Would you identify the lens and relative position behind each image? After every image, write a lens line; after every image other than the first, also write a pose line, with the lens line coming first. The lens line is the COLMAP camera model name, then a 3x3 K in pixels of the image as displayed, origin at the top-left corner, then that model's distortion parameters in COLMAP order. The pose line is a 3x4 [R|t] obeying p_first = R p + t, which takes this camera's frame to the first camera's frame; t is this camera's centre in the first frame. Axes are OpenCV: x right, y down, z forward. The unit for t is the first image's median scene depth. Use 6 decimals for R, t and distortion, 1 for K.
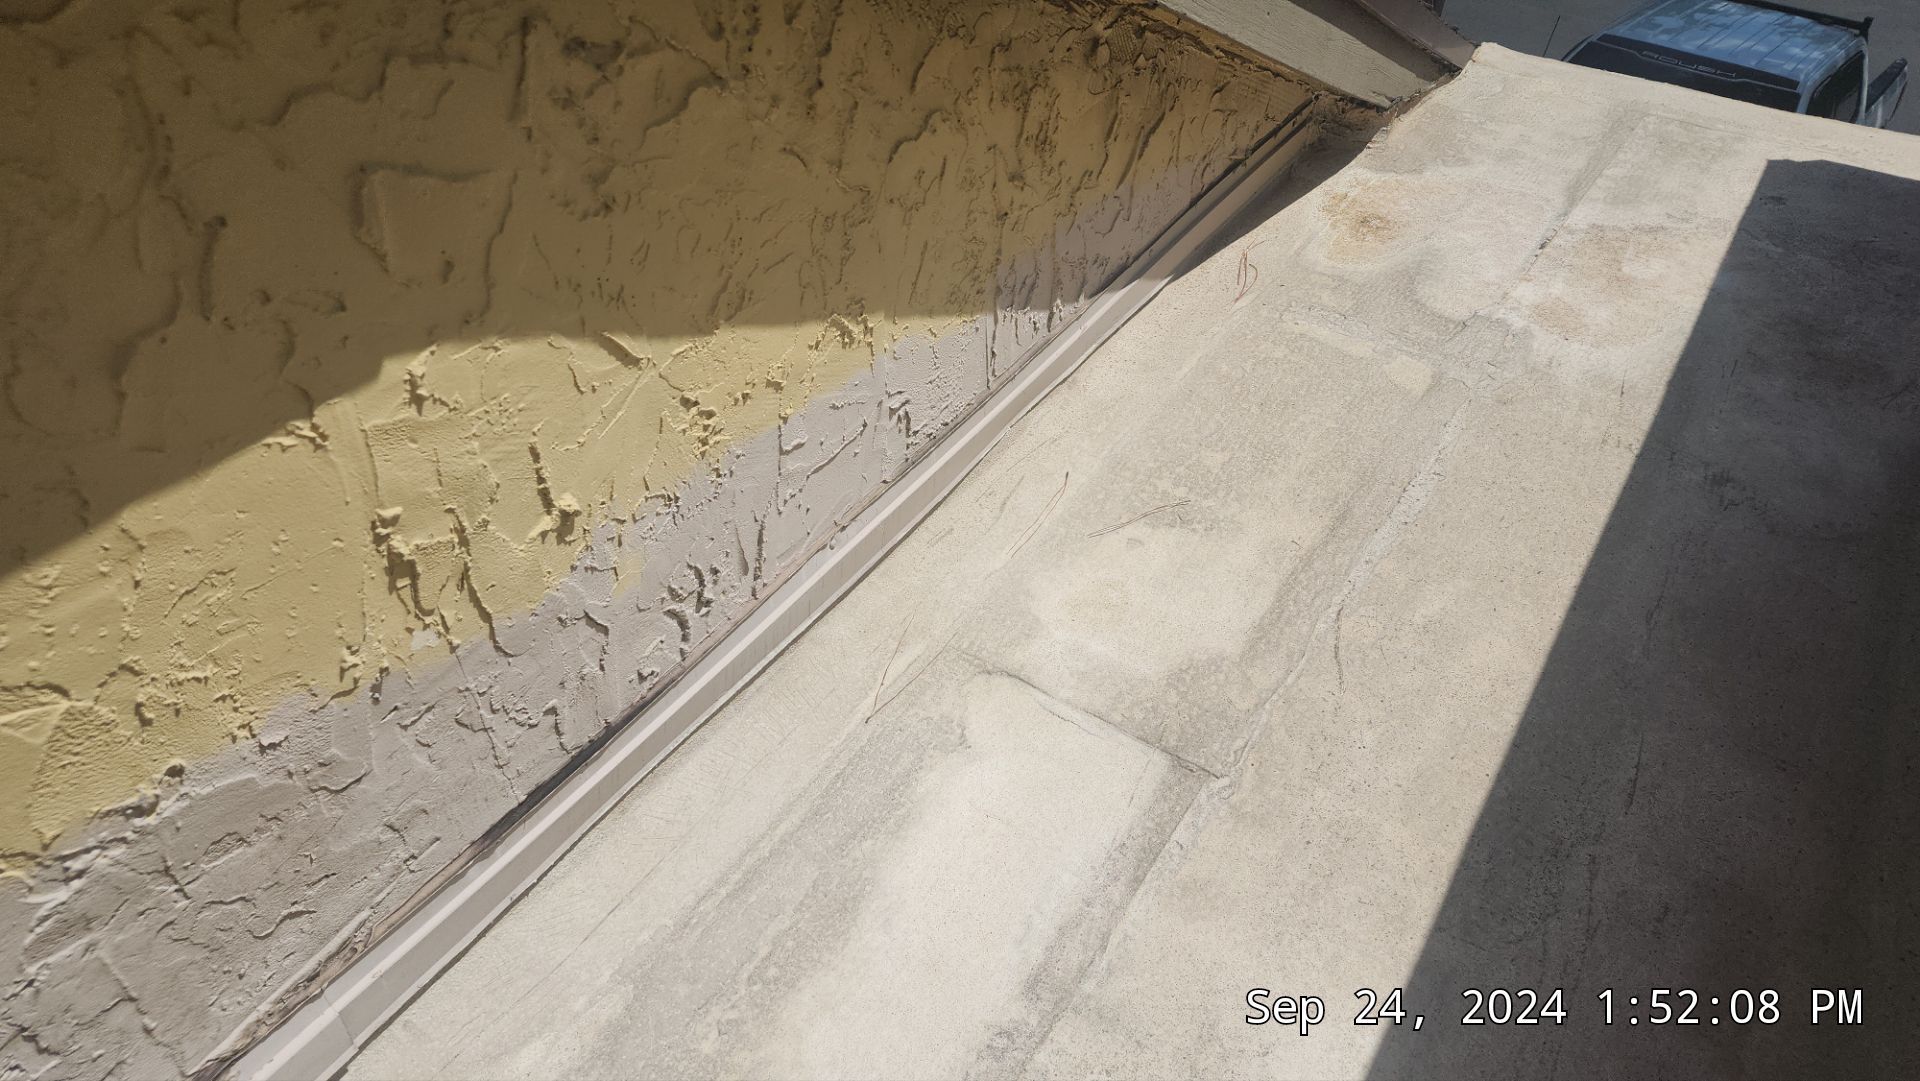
lens RADIAL K [[1311.2, 0, 960.0], [0, 1311.2, 540.5], [0, 0, 1]] dist [0.120970, -0.116994]
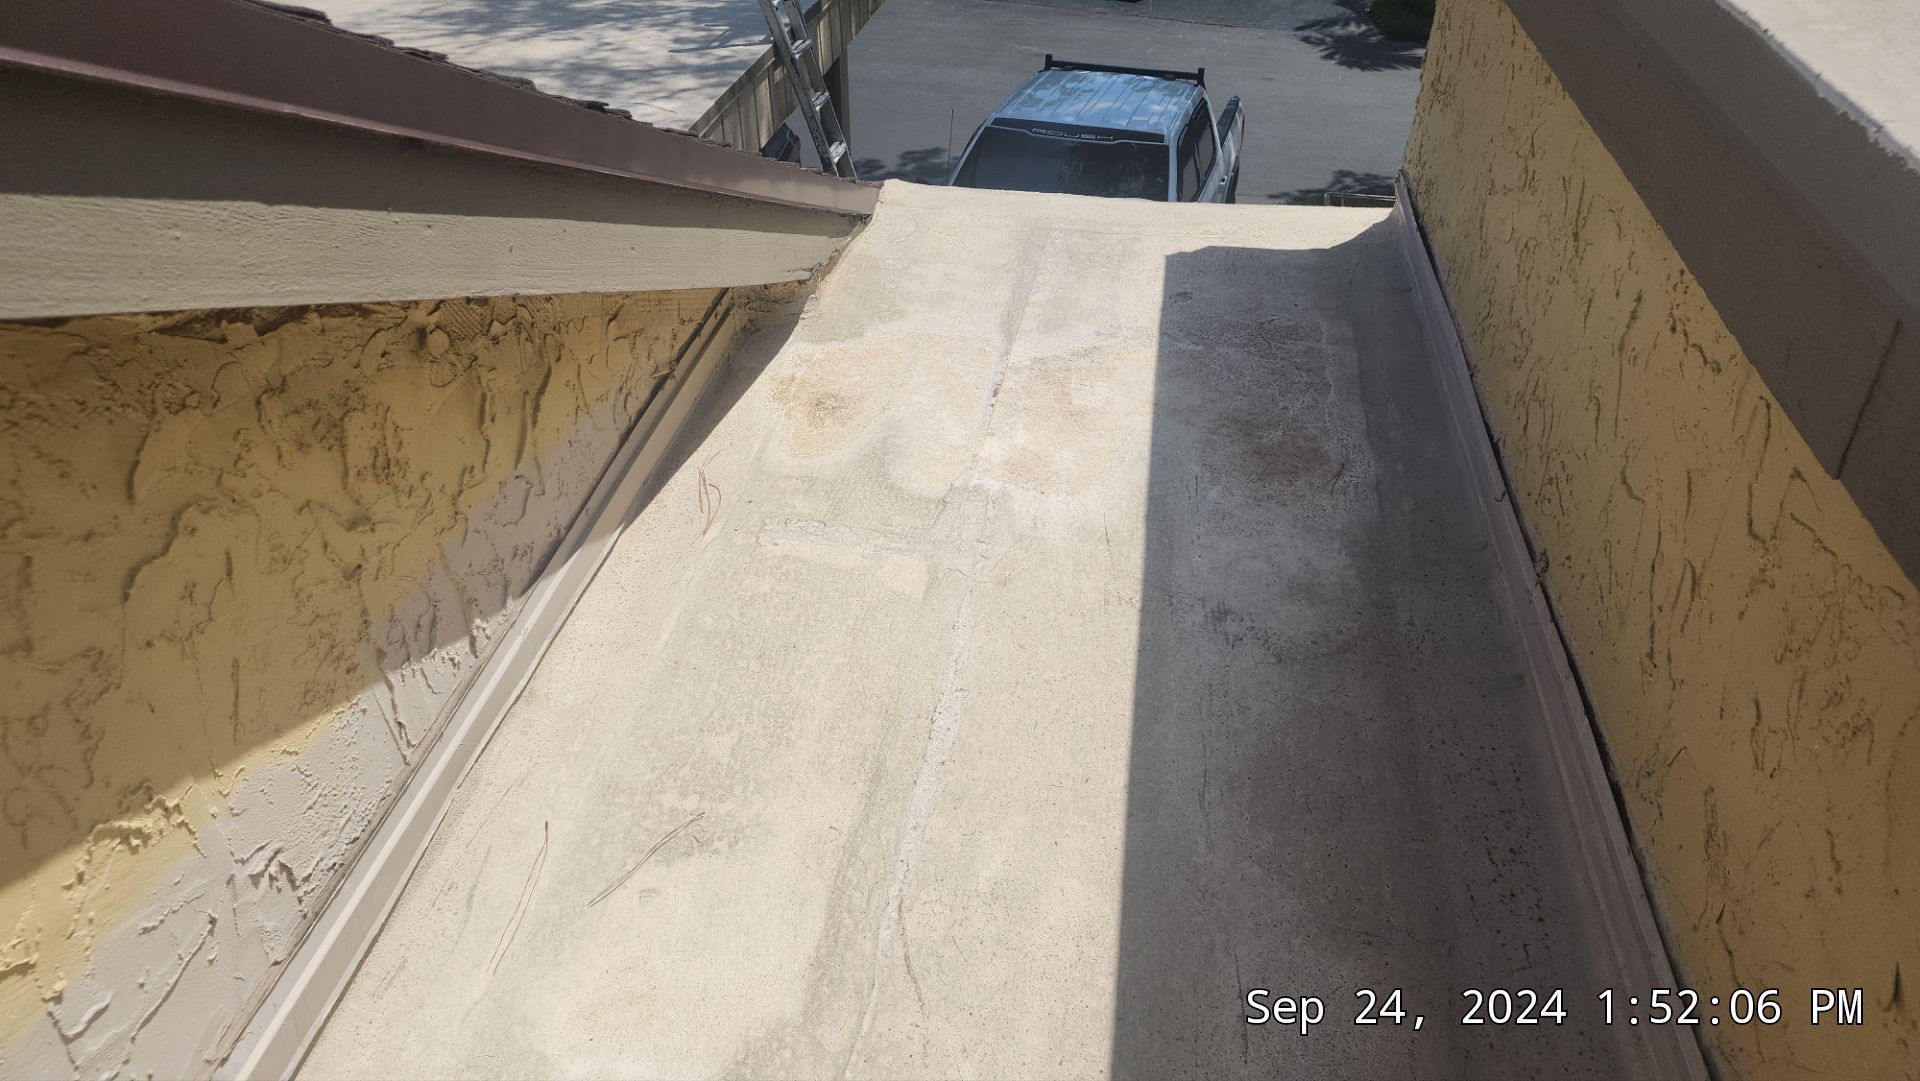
lens RADIAL K [[1305.3, 0, 959.8], [0, 1305.3, 535.2], [0, 0, 1]] dist [0.121527, -0.114226]
pose [[0.914025, -0.259459, 0.311831, 0.107534], [0.276825, 0.960846, -0.011947, -0.143787], [-0.296522, 0.097243, 0.950062, 0.137994]]
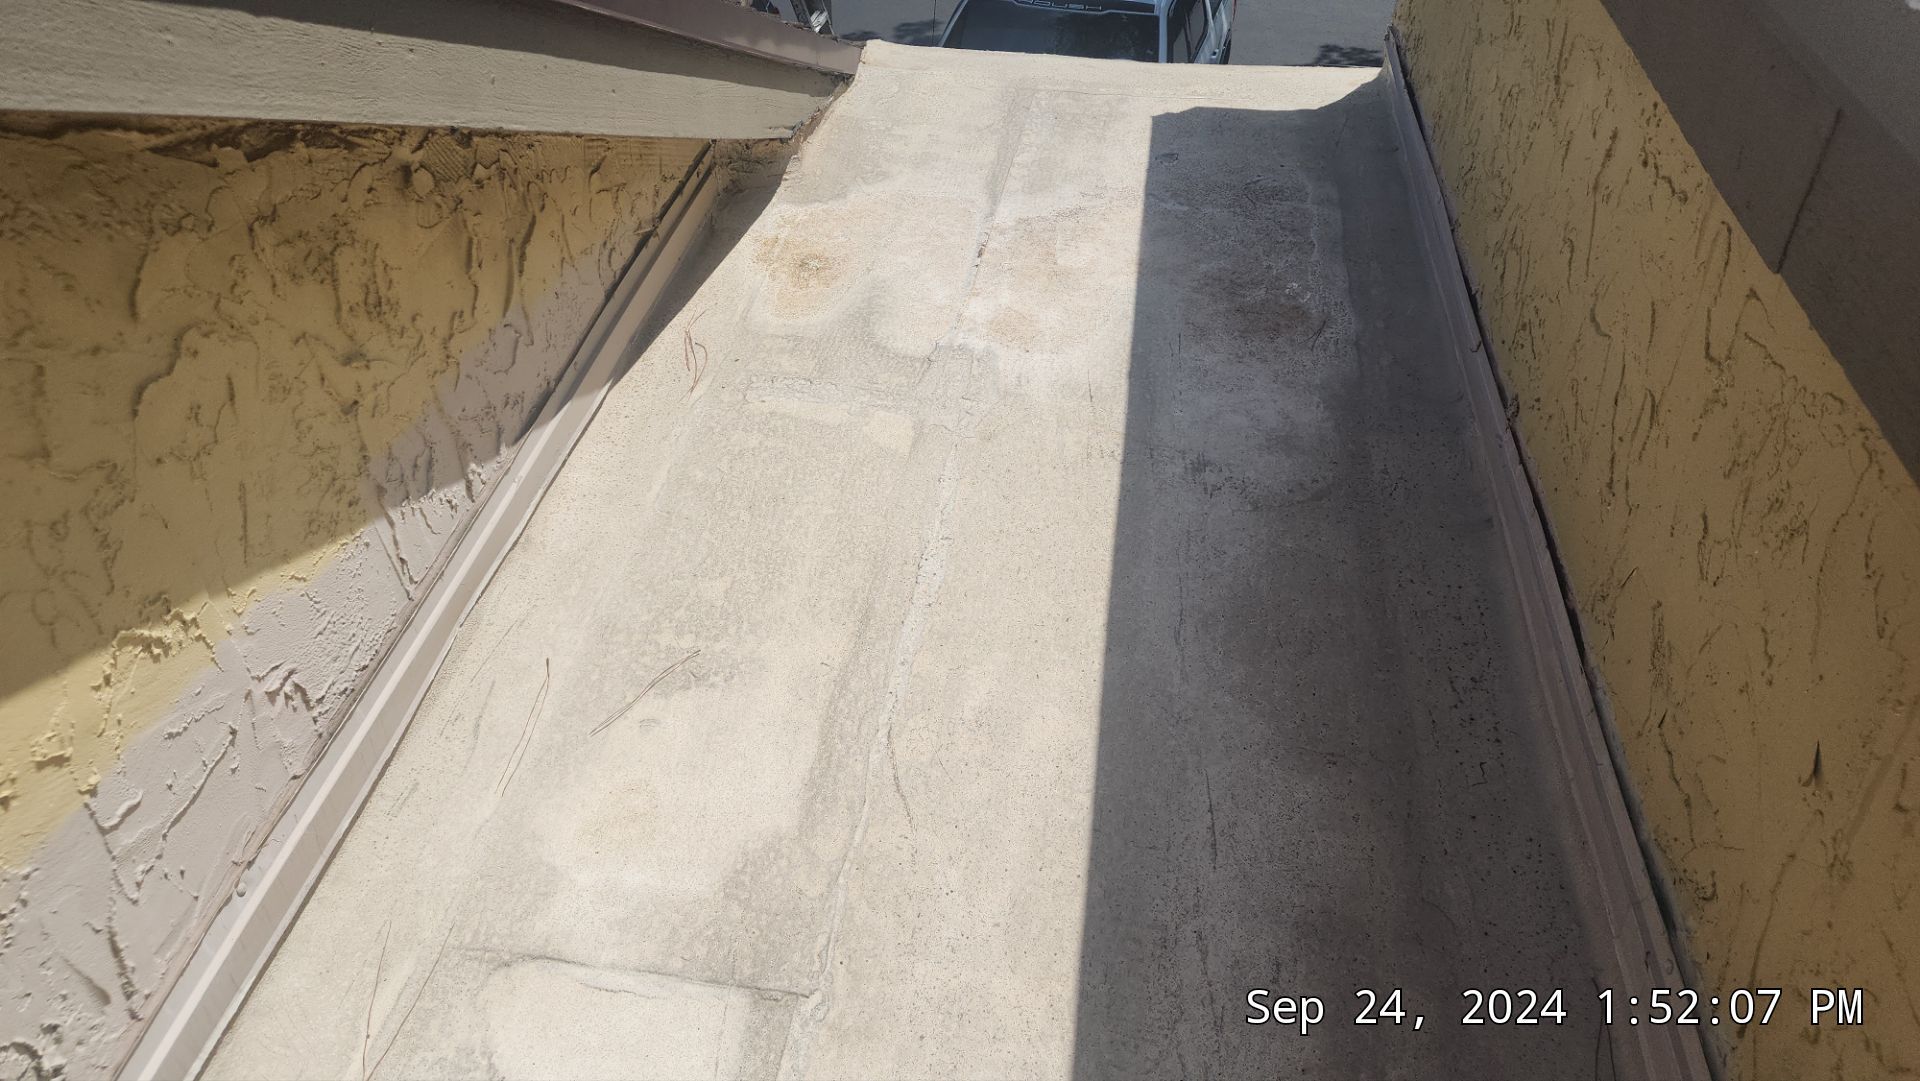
lens RADIAL K [[1311.2, 0, 960.0], [0, 1311.2, 540.5], [0, 0, 1]] dist [0.120970, -0.116994]
pose [[0.909869, -0.288465, 0.298206, 0.092267], [0.281860, 0.957188, 0.065926, -0.107976], [-0.304457, 0.024068, 0.952222, 0.115860]]
